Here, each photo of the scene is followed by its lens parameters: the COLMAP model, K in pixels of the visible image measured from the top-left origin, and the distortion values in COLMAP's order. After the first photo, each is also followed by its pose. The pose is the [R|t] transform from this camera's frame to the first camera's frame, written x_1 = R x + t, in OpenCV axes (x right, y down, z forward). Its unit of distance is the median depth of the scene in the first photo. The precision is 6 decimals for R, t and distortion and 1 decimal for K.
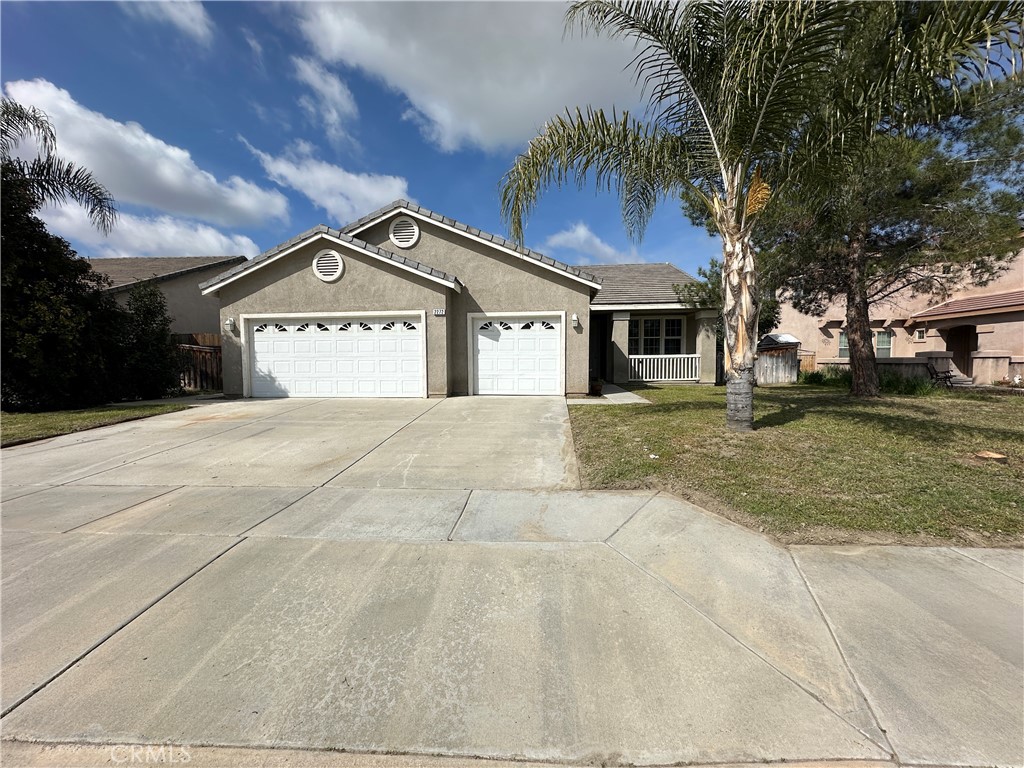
lens RADIAL K [[406.4, 0, 510.2], [0, 406.4, 385.2], [0, 0, 1]] dist [-0.003198, 0.000542]
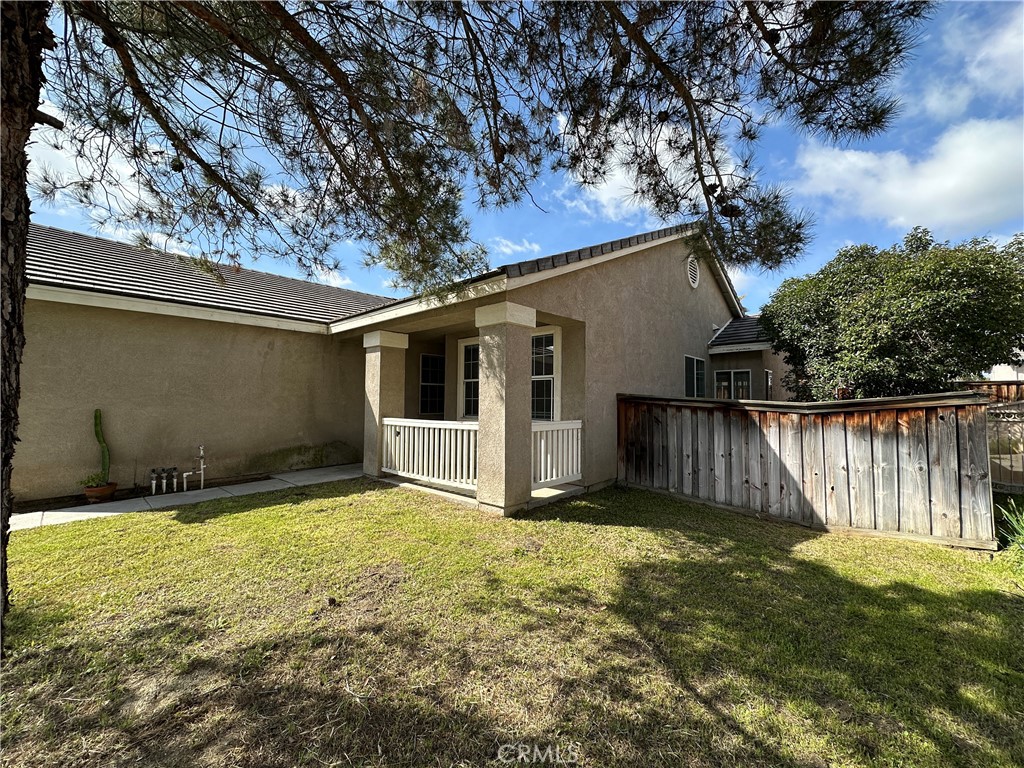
lens RADIAL K [[406.4, 0, 512.9], [0, 406.4, 382.3], [0, 0, 1]] dist [-0.003198, 0.000542]
pose [[0.795806, -0.016448, -0.605328, 0.966009], [-0.045433, 0.995192, -0.086771, -0.110430], [0.603845, 0.096555, 0.791232, 0.960315]]
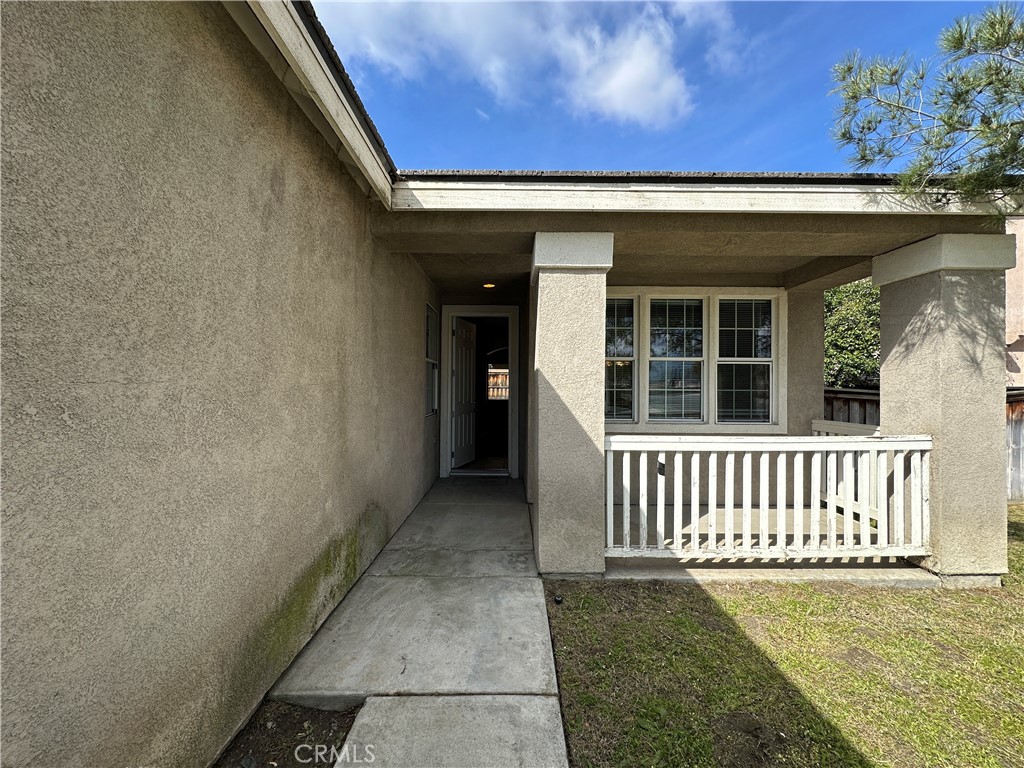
lens RADIAL K [[406.4, 0, 511.7], [0, 406.4, 387.1], [0, 0, 1]] dist [-0.003198, 0.000542]
pose [[0.995669, 0.015142, 0.091731, 0.302314], [-0.009856, 0.998280, -0.057798, -0.118479], [-0.092448, 0.056644, 0.994105, 1.078351]]
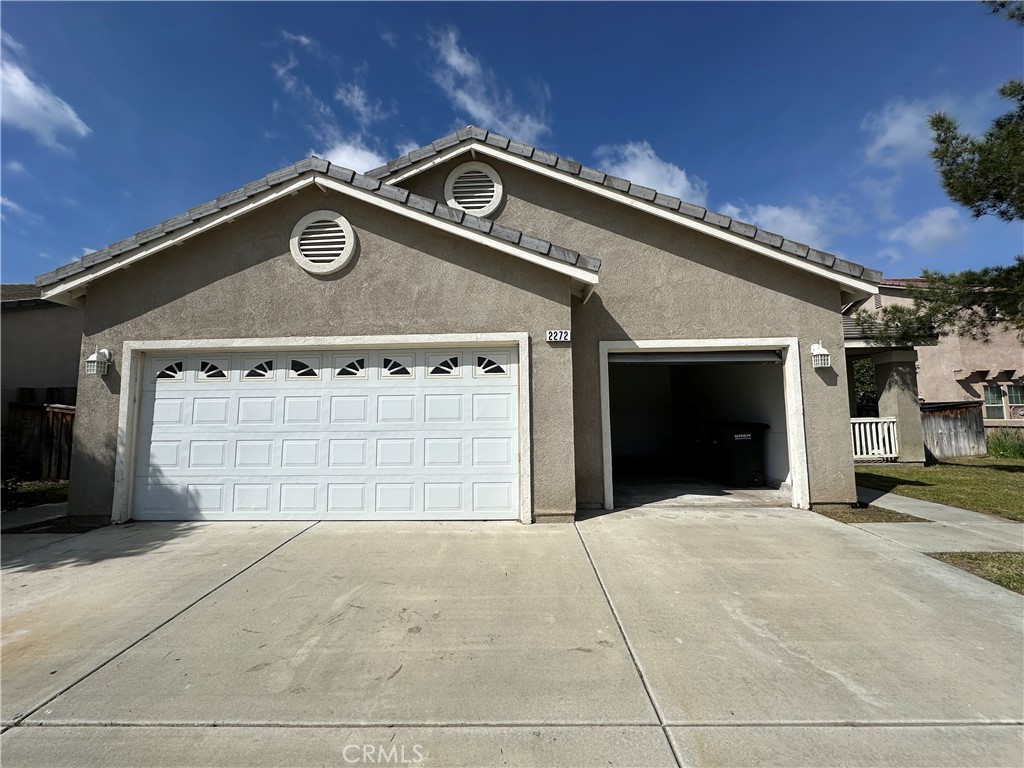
lens RADIAL K [[406.4, 0, 511.3], [0, 406.4, 385.2], [0, 0, 1]] dist [-0.003198, 0.000542]
pose [[0.998538, -0.000642, 0.054060, -0.242124], [0.008291, 0.989918, -0.141396, -0.054162], [-0.053424, 0.141637, 0.988476, 0.515683]]
